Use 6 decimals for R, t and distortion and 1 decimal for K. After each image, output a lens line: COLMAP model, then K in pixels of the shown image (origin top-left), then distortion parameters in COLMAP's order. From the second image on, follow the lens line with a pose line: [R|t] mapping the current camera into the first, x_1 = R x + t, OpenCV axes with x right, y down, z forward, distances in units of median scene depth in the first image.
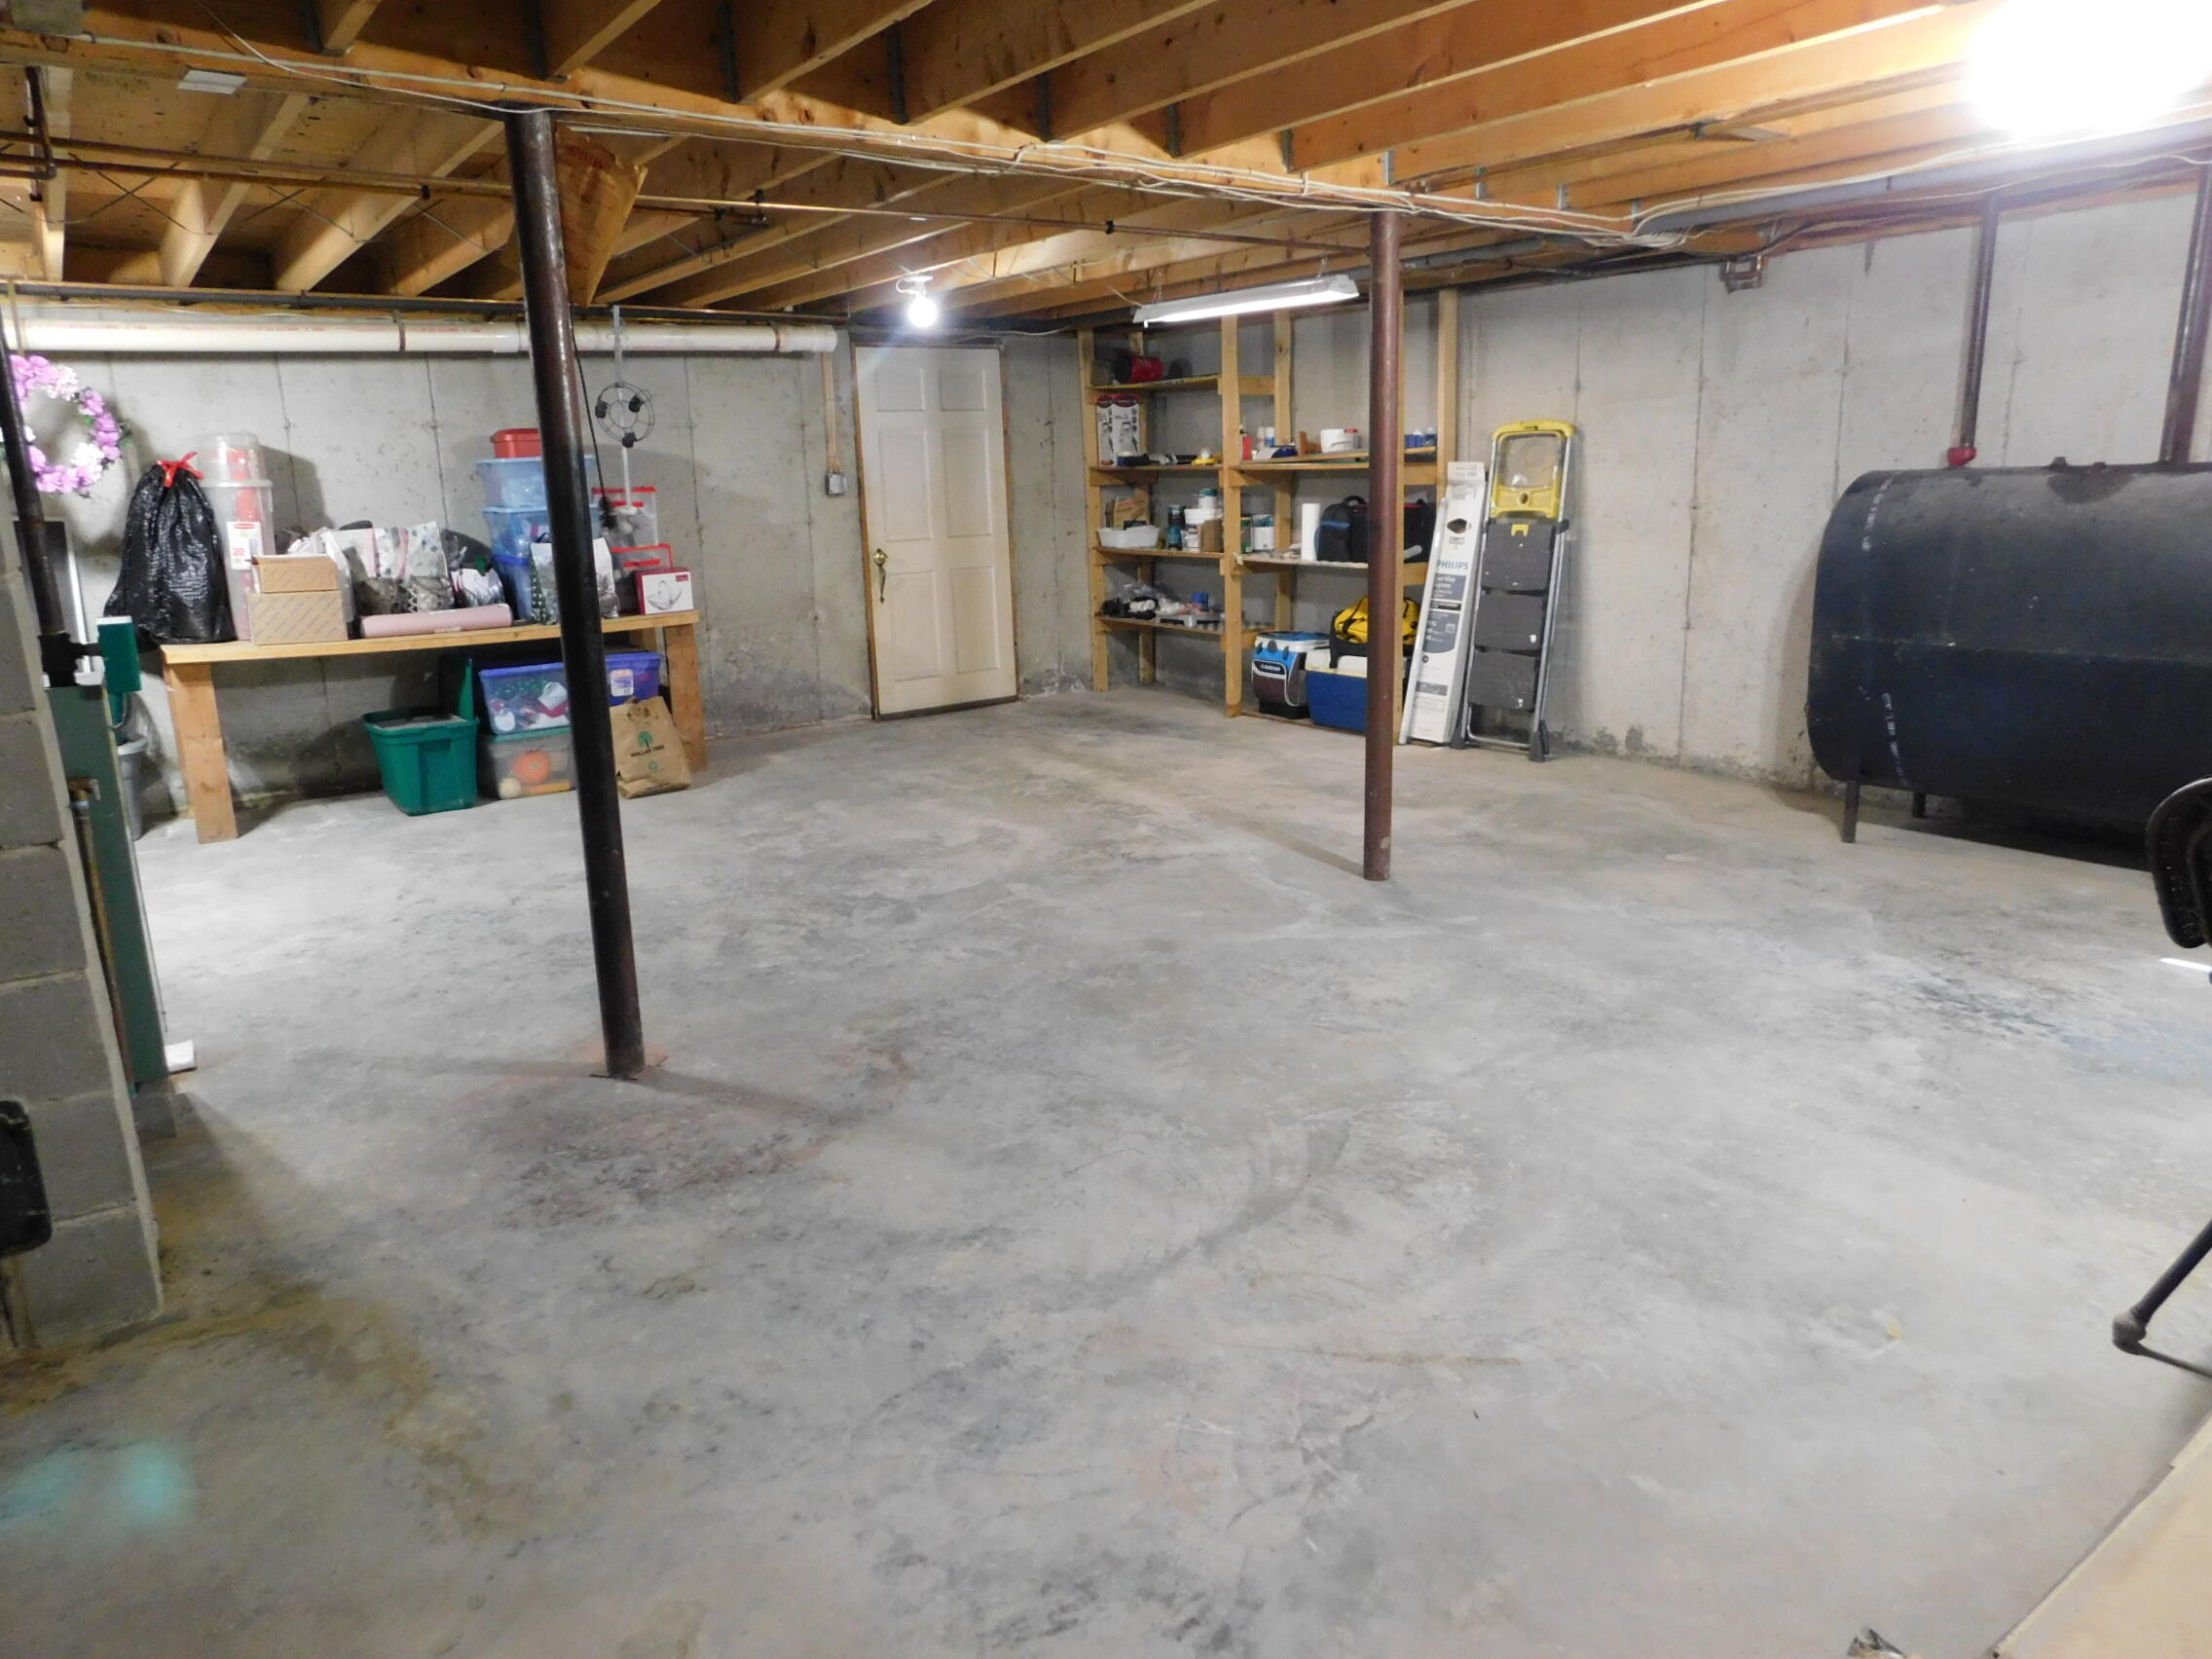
lens RADIAL K [[1455.8, 0, 1098.0], [0, 1455.8, 820.3], [0, 0, 1]] dist [-0.075950, 0.065815]
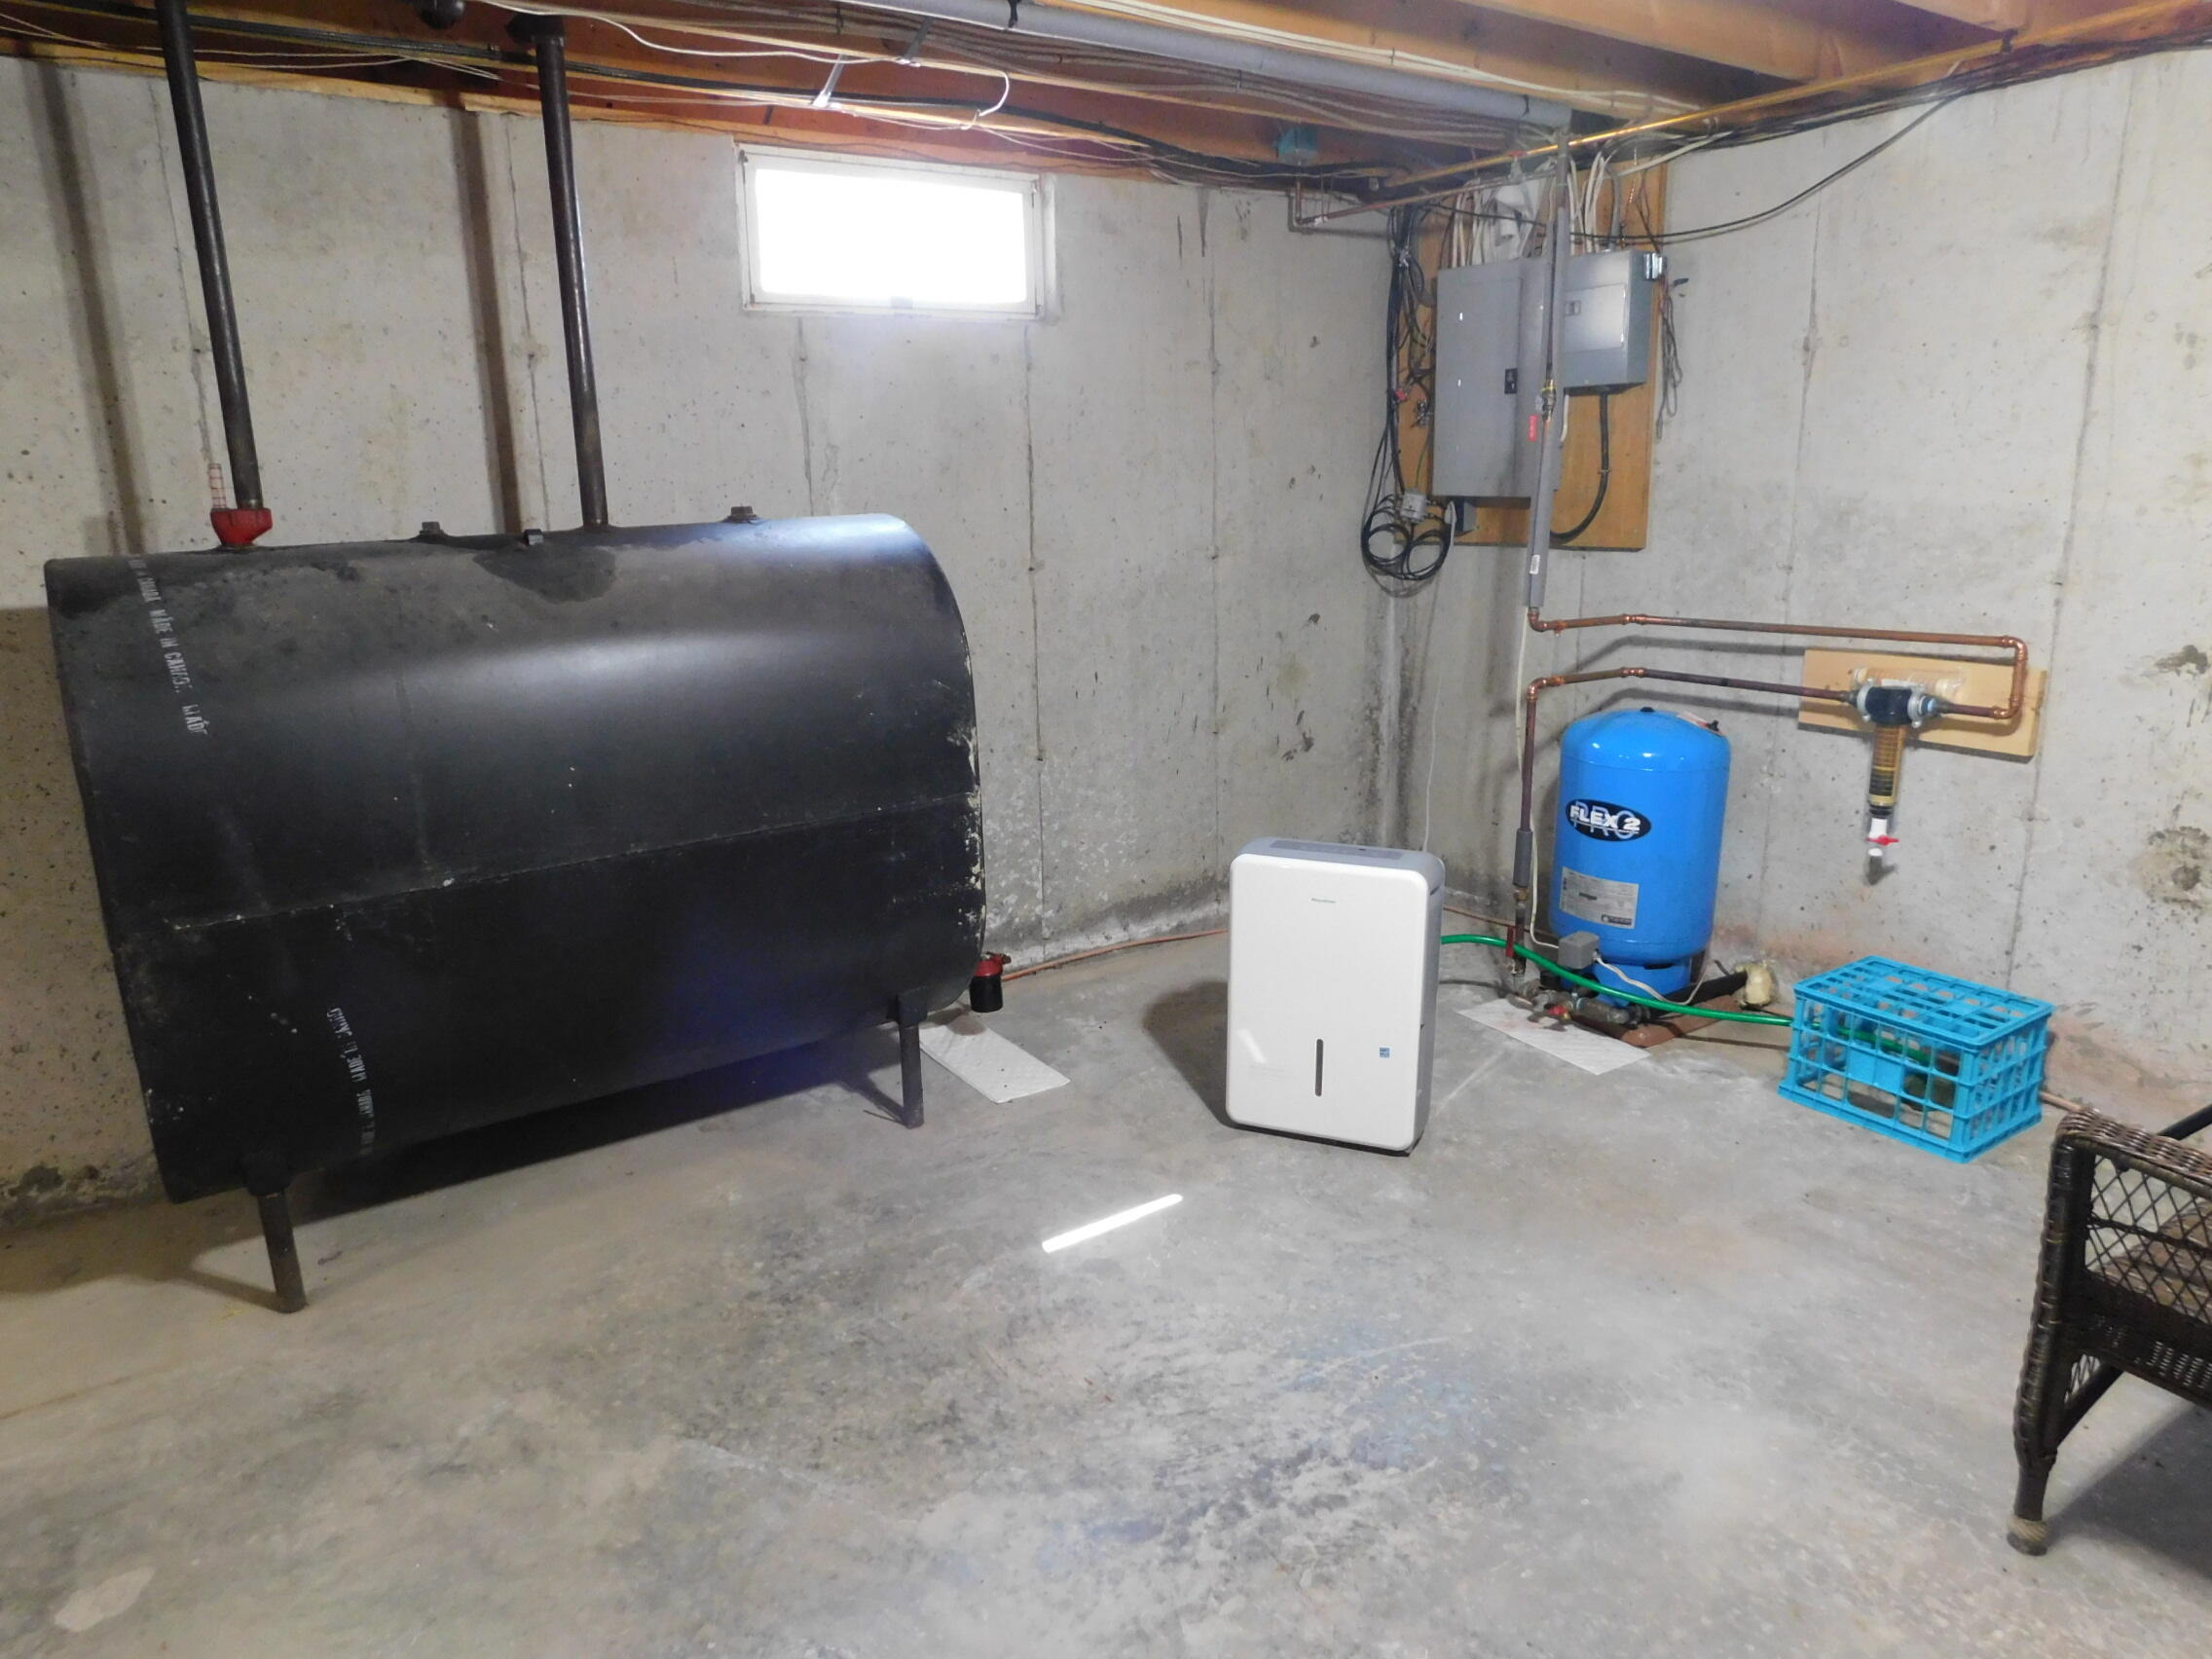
lens RADIAL K [[1455.8, 0, 1098.0], [0, 1455.8, 820.3], [0, 0, 1]] dist [-0.075950, 0.065815]
pose [[0.019673, -0.211929, 0.977087, 0.122786], [0.253287, 0.946452, 0.200185, -0.240489], [-0.967191, 0.243545, 0.072298, 0.925490]]
